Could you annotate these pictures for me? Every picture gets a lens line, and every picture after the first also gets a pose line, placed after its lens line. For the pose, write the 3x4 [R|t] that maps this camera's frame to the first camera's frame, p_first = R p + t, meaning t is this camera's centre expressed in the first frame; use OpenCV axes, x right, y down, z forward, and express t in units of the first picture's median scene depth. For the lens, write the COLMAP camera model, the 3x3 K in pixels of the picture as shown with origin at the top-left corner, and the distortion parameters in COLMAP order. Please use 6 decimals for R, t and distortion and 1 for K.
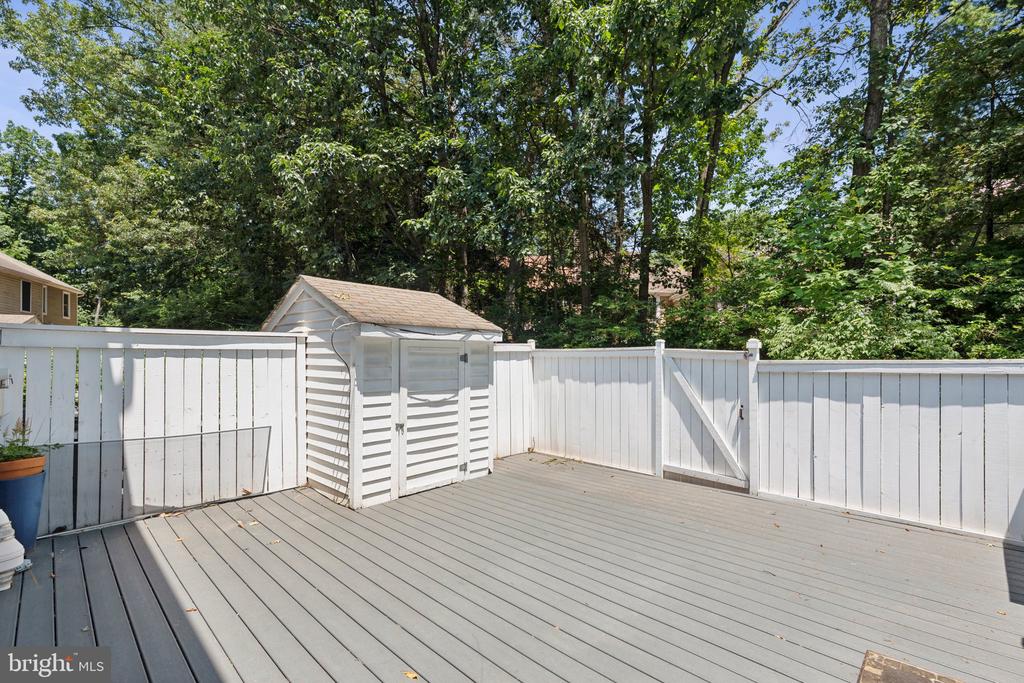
lens RADIAL K [[459.7, 0, 510.9], [0, 459.7, 348.0], [0, 0, 1]] dist [0.002971, 0.000261]
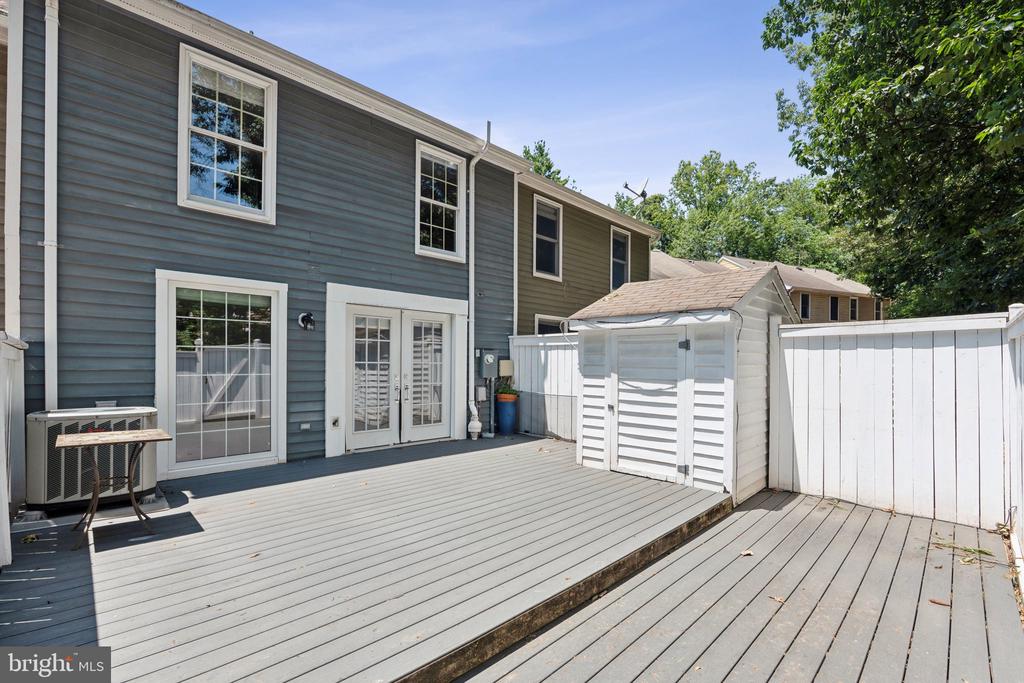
lens RADIAL K [[449.8, 0, 510.4], [0, 449.8, 361.4], [0, 0, 1]] dist [0.004303, 0.000334]
pose [[-0.021393, 0.003028, -0.999767, 0.815146], [0.017677, 0.999840, 0.002650, 0.048297], [0.999615, -0.017617, -0.021443, 0.740112]]
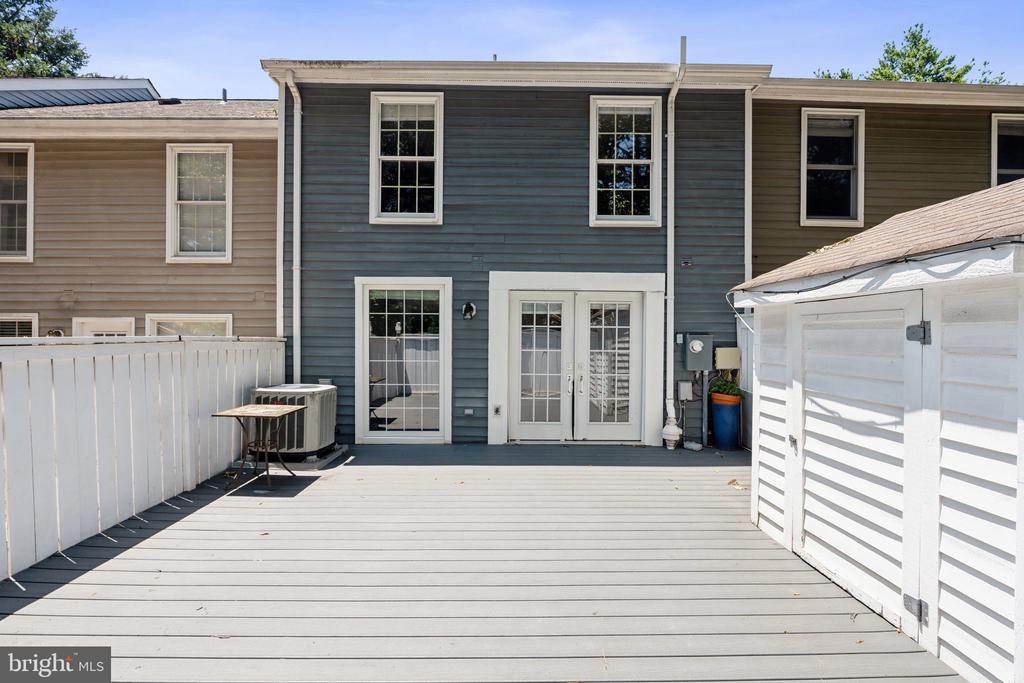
lens RADIAL K [[439.7, 0, 514.6], [0, 439.7, 339.0], [0, 0, 1]] dist [-0.002425, -0.000100]
pose [[-0.699013, 0.004008, -0.715097, 0.438211], [0.014881, 0.999849, -0.008942, 0.027126], [0.714954, -0.016892, -0.698968, 1.091744]]
